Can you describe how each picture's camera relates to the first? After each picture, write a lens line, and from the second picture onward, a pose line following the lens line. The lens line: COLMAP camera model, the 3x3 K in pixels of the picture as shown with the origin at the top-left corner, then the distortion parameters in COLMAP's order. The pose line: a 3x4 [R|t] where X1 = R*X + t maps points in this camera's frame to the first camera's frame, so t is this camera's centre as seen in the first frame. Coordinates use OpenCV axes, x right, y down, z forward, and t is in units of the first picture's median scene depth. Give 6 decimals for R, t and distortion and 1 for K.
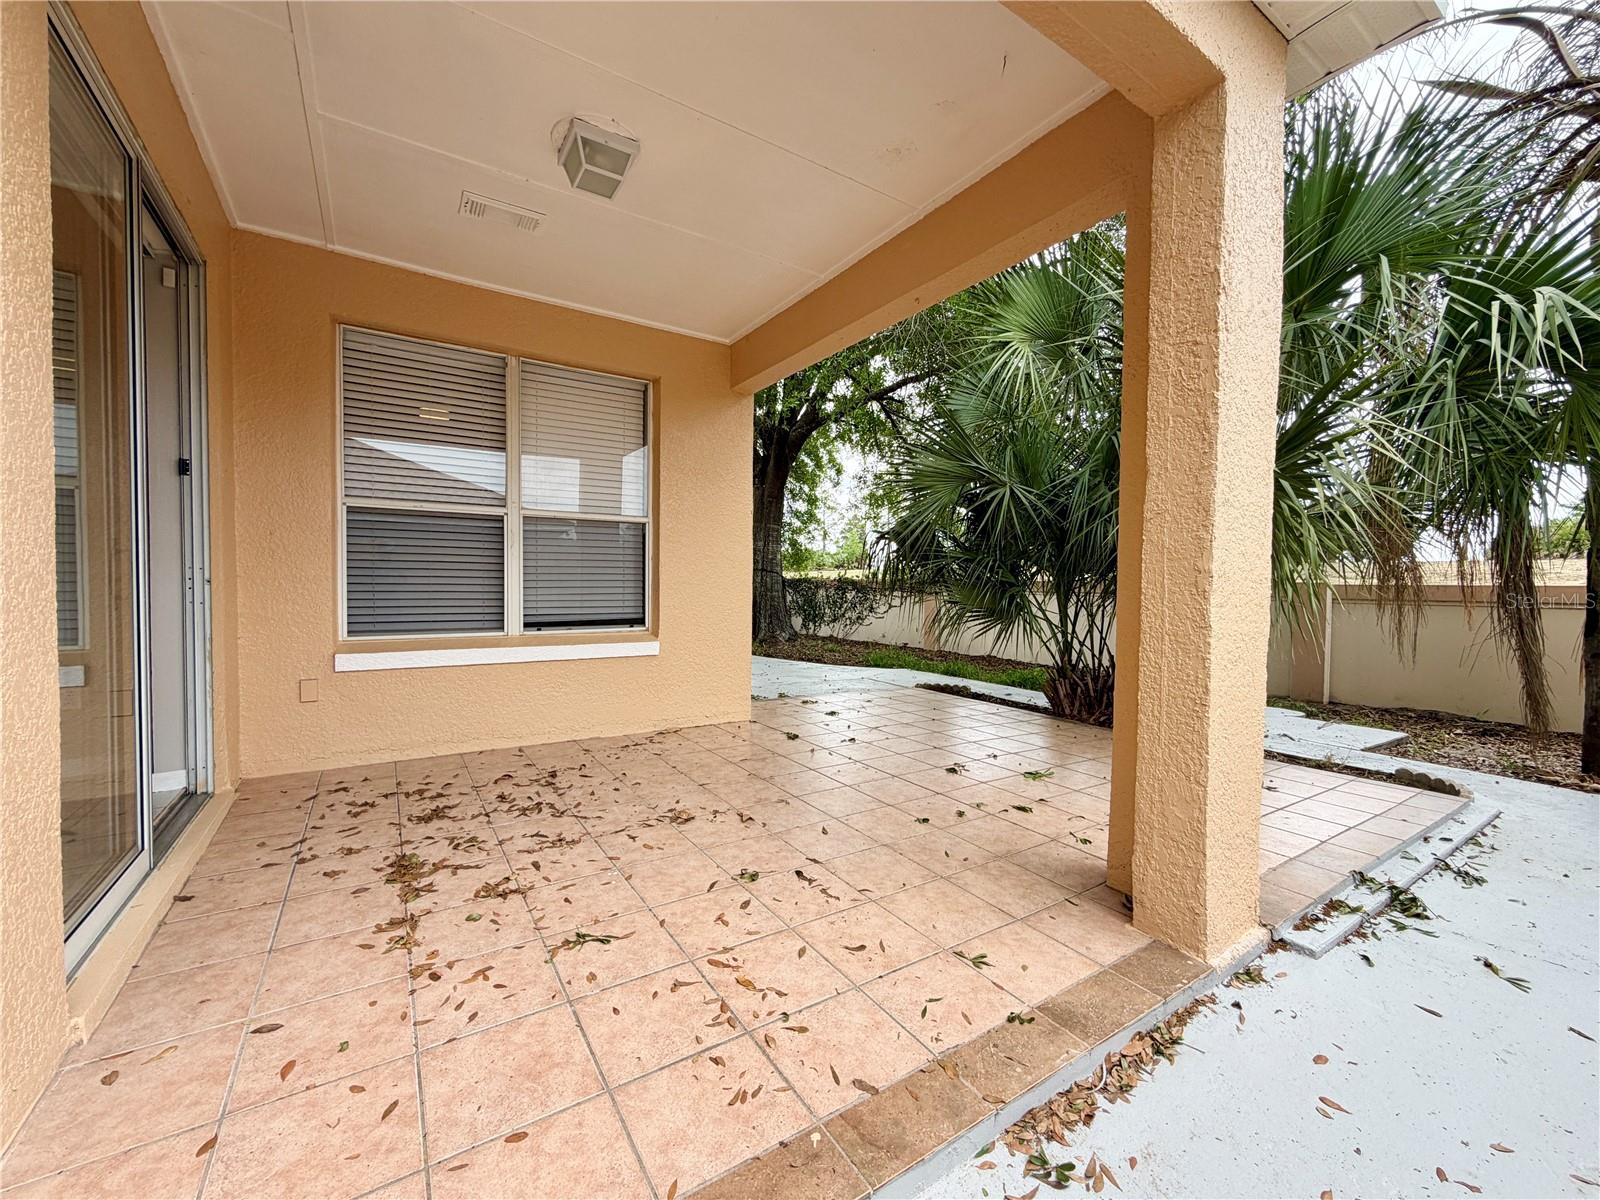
lens RADIAL K [[639.2, 0, 797.6], [0, 639.2, 595.6], [0, 0, 1]] dist [0.002777, 0.000574]
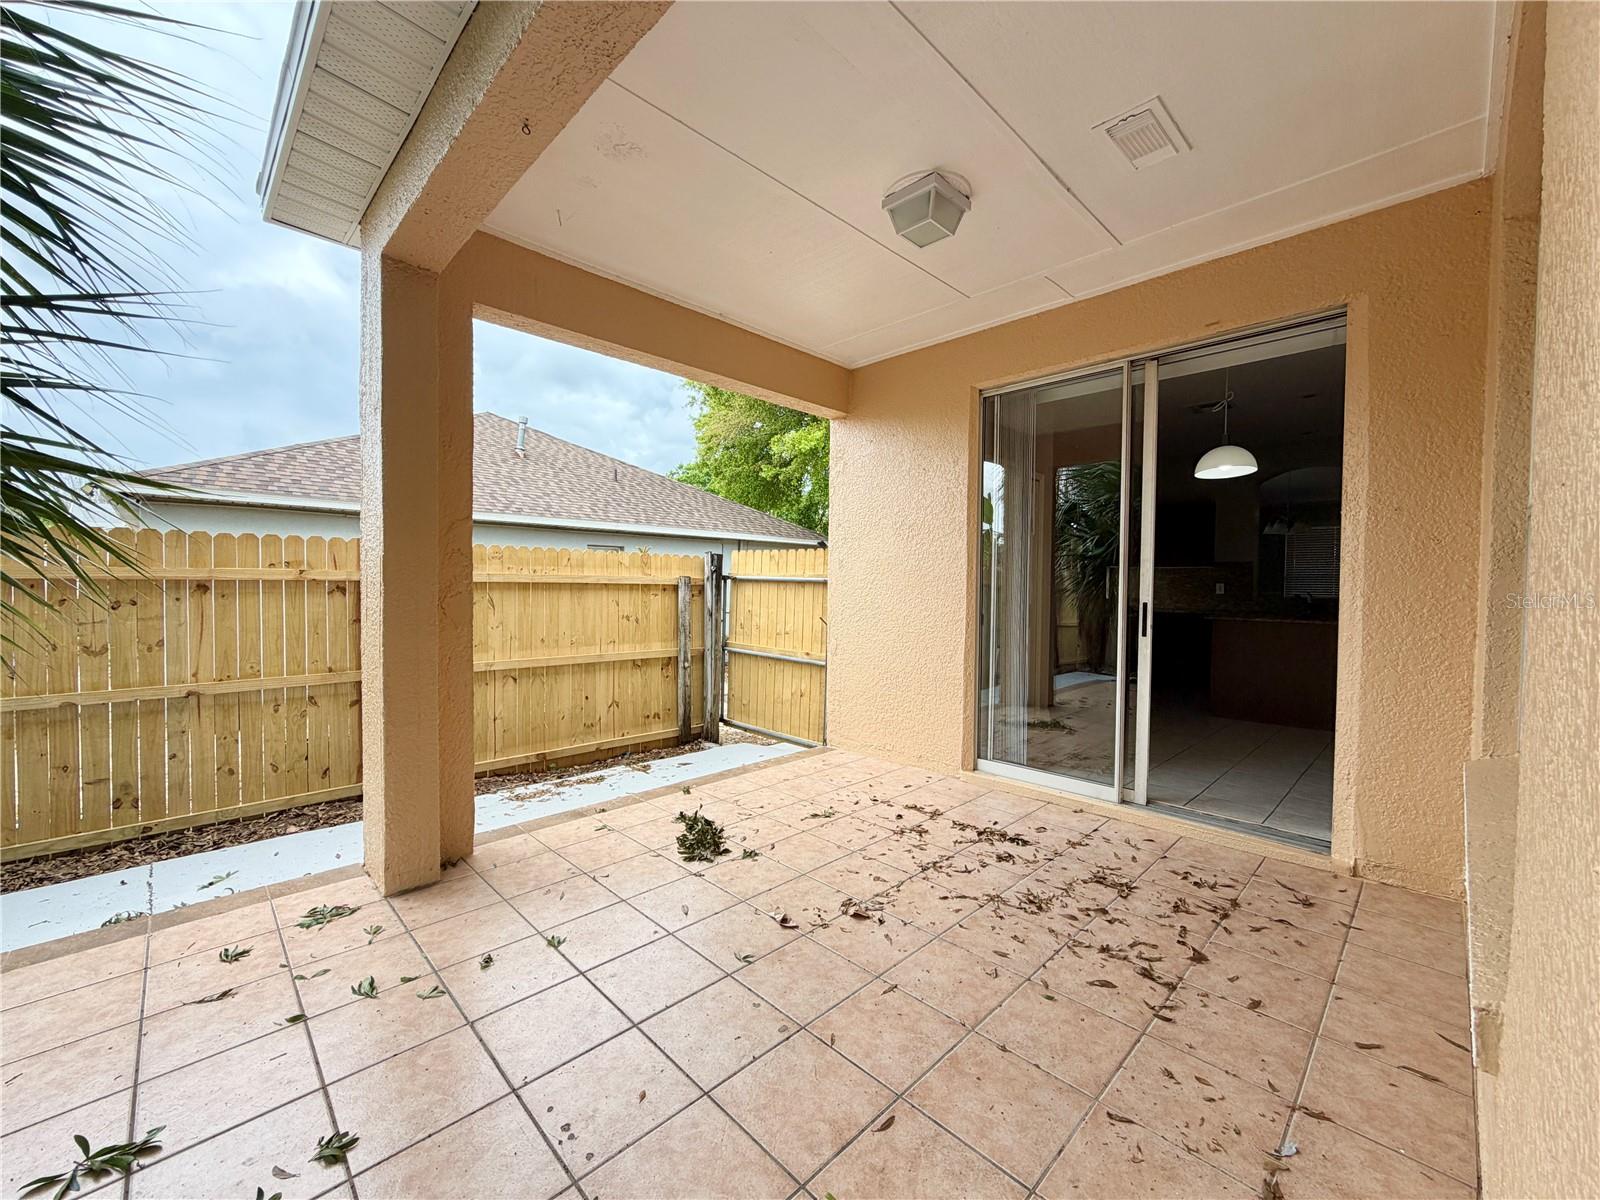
lens RADIAL K [[639.2, 0, 800.3], [0, 639.2, 599.7], [0, 0, 1]] dist [0.002777, 0.000574]
pose [[-0.980698, -0.015271, -0.194933, 0.071187], [-0.024734, 0.998626, 0.046201, -0.113076], [0.193959, 0.050131, -0.979728, 2.034149]]
